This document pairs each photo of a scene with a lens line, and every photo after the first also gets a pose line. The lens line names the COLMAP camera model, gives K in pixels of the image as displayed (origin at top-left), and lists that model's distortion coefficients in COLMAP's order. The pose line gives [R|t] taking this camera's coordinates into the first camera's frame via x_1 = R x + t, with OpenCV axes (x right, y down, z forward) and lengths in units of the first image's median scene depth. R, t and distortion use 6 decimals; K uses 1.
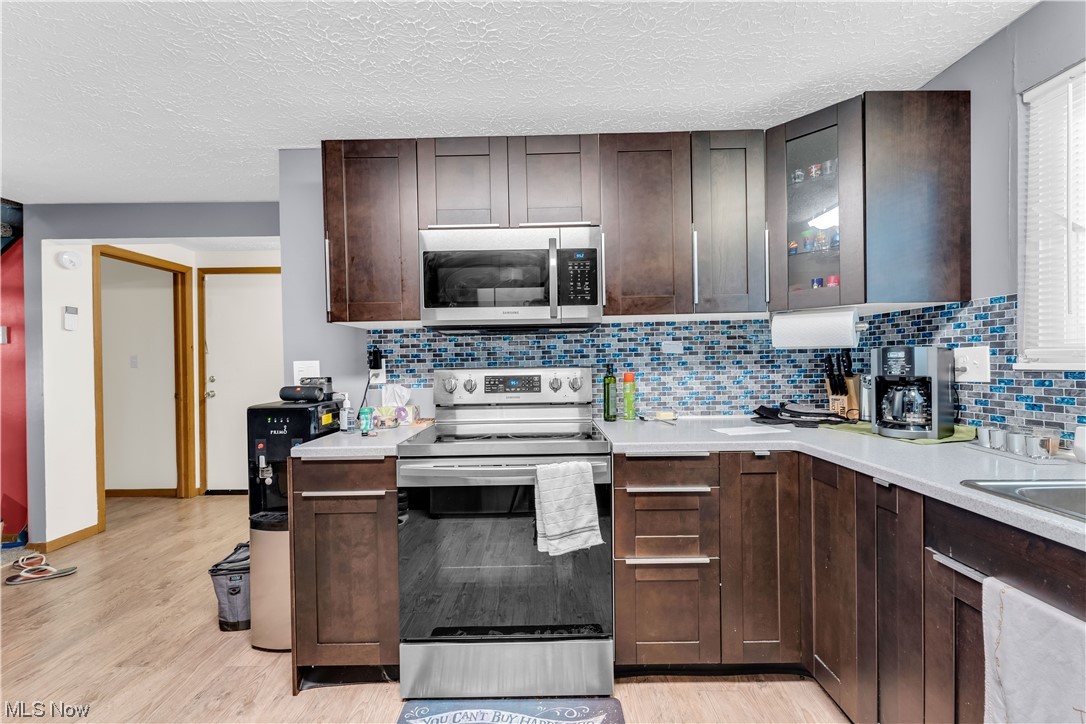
lens RADIAL K [[438.6, 0, 550.2], [0, 438.6, 368.2], [0, 0, 1]] dist [0.003225, 0.000017]
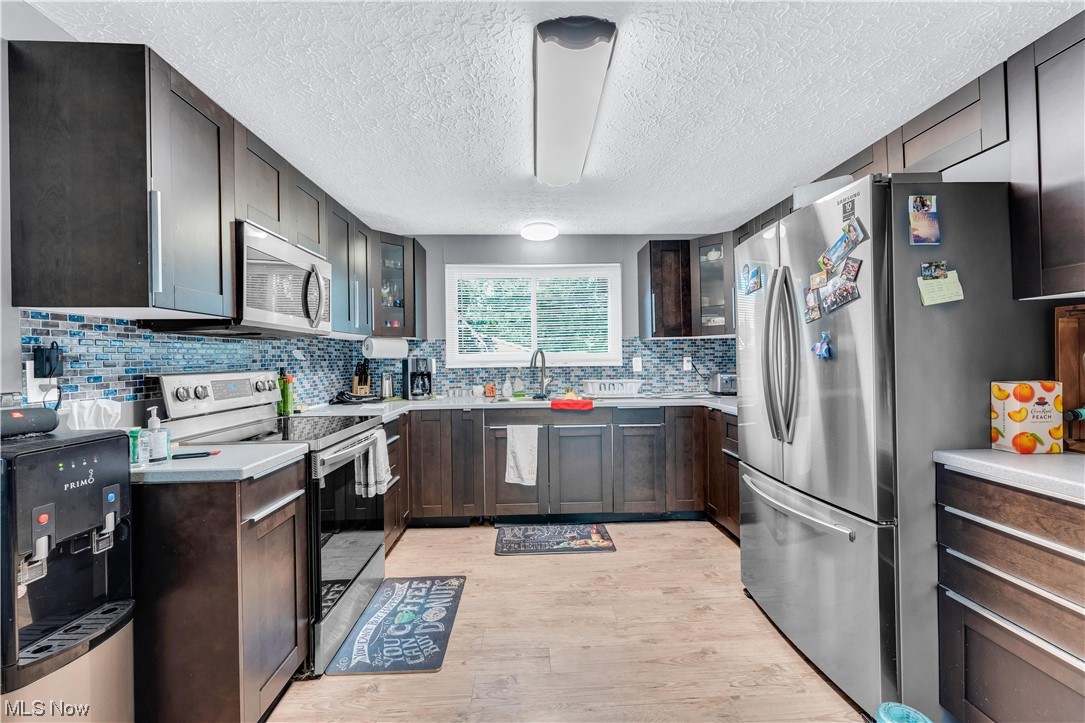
lens RADIAL K [[438.1, 0, 548.5], [0, 438.1, 362.5], [0, 0, 1]] dist [0.003225, 0.000017]
pose [[-0.035996, 0.007932, 0.999320, -1.122567], [0.019767, 0.999779, -0.007224, -0.000198], [-0.999156, 0.019494, -0.036144, 0.353736]]
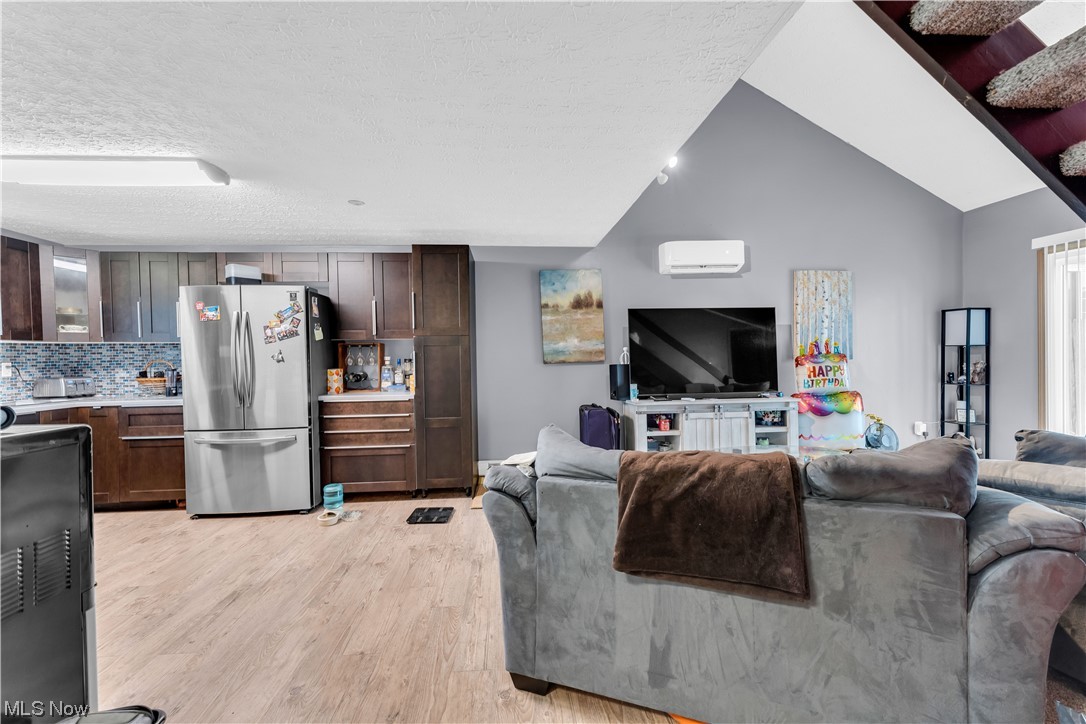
lens RADIAL K [[438.6, 0, 543.3], [0, 438.6, 363.8], [0, 0, 1]] dist [0.003225, 0.000017]
pose [[-0.996422, 0.027919, -0.079767, -1.228814], [0.026226, 0.999410, 0.022185, -0.002418], [0.080339, 0.020013, -0.996567, 1.573450]]
